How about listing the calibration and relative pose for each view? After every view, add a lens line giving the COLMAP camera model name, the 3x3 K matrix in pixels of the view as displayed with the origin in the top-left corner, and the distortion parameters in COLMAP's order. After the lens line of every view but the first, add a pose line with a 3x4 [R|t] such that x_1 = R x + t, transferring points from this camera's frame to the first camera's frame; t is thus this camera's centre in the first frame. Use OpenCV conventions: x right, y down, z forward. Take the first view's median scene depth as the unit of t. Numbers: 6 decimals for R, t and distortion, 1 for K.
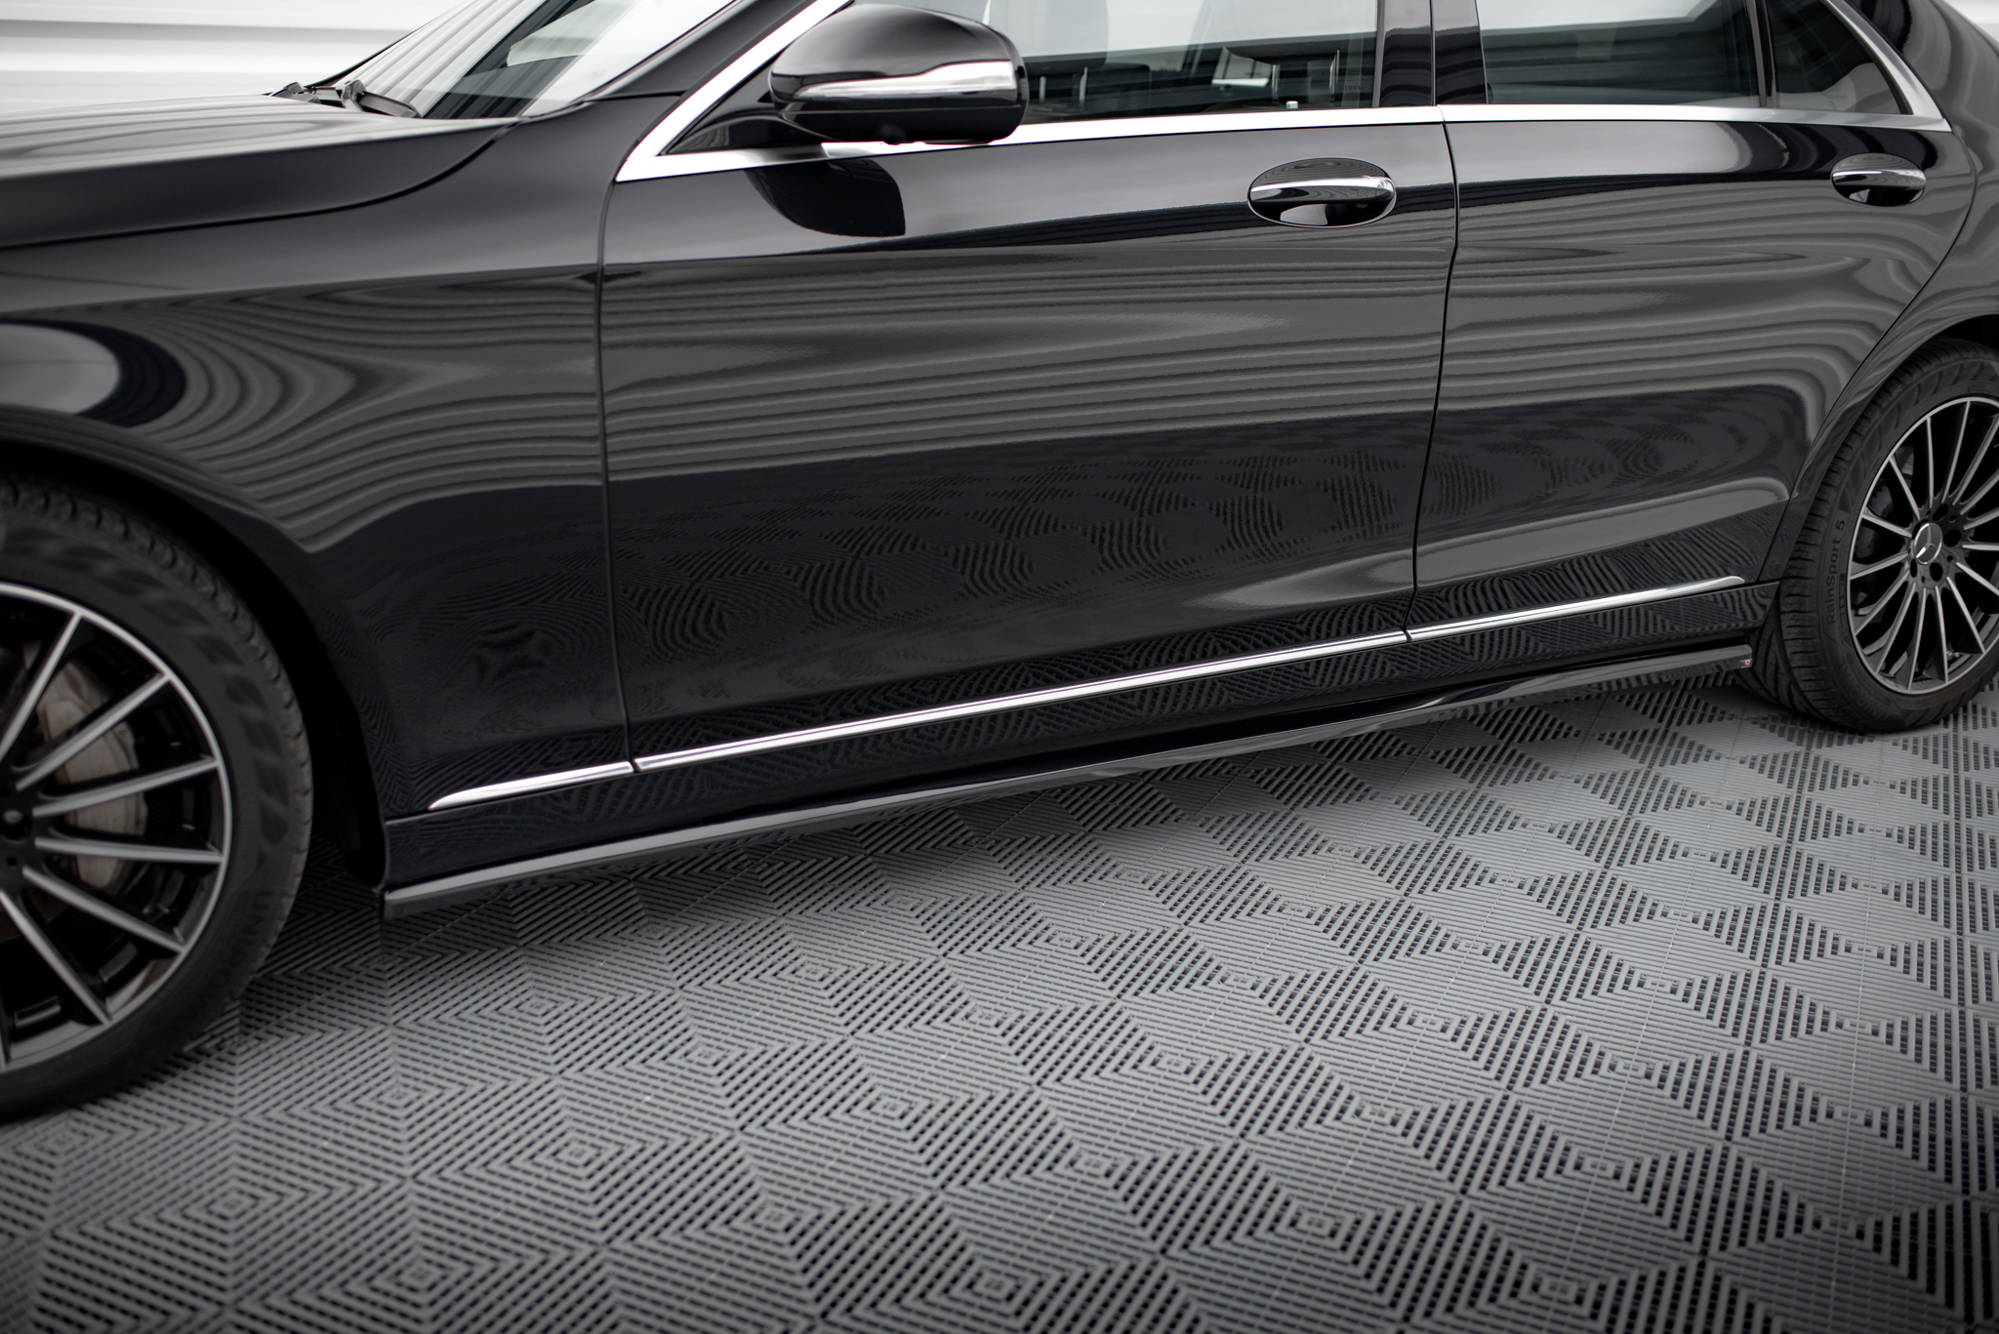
lens RADIAL K [[1895.2, 0, 992.0], [0, 1895.2, 637.3], [0, 0, 1]] dist [-0.178383, 0.230070]
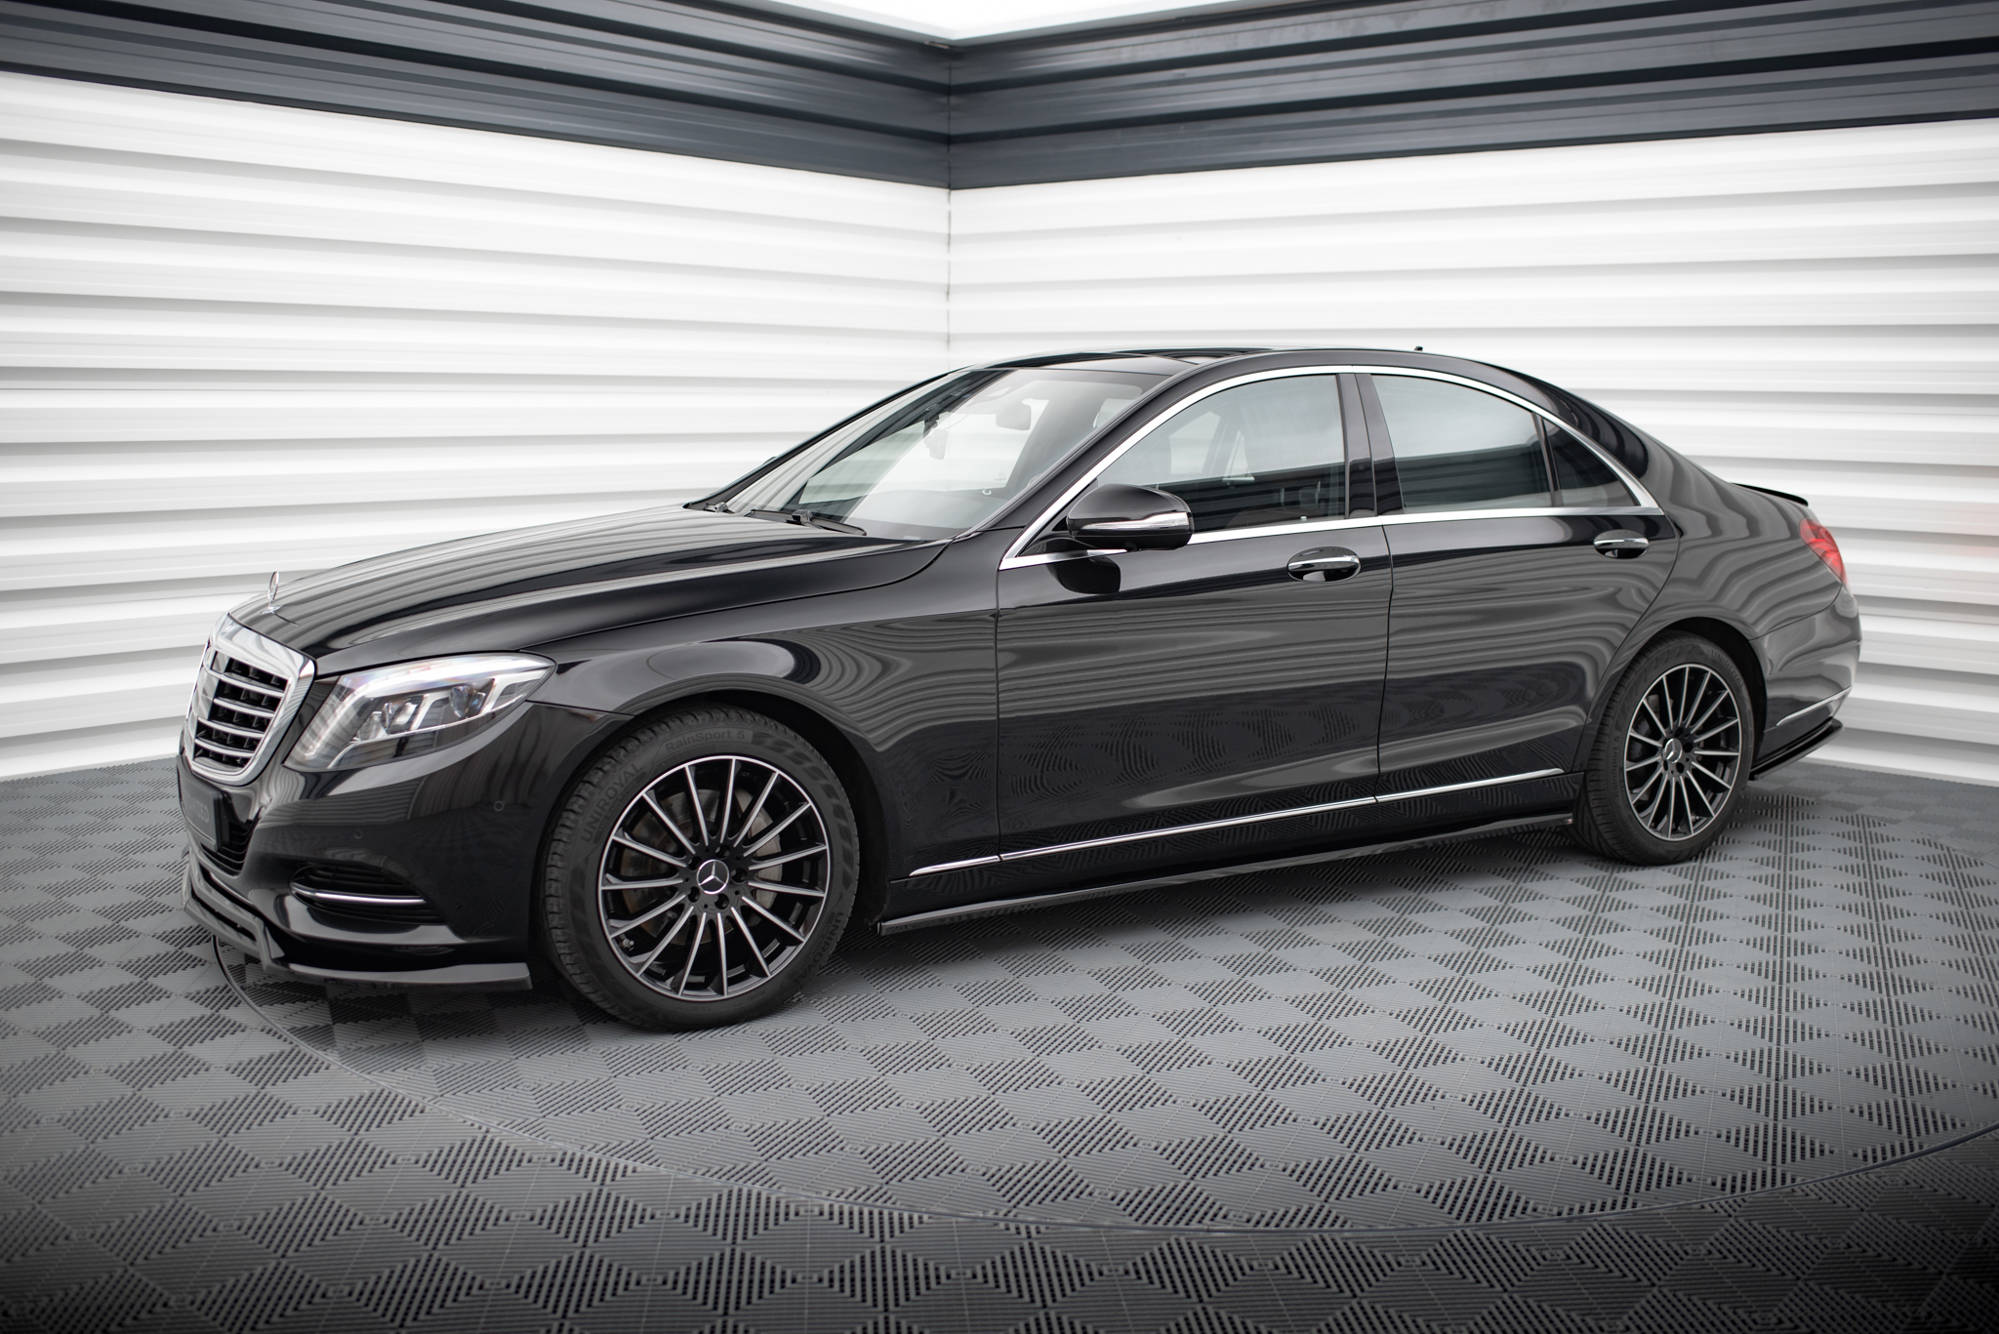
lens RADIAL K [[1895.2, 0, 992.0], [0, 1895.2, 637.3], [0, 0, 1]] dist [-0.178383, 0.230070]
pose [[0.998885, -0.017425, 0.043865, -0.218454], [0.024506, 0.985743, -0.166465, 0.131231], [-0.040339, 0.167354, 0.985071, -0.774064]]
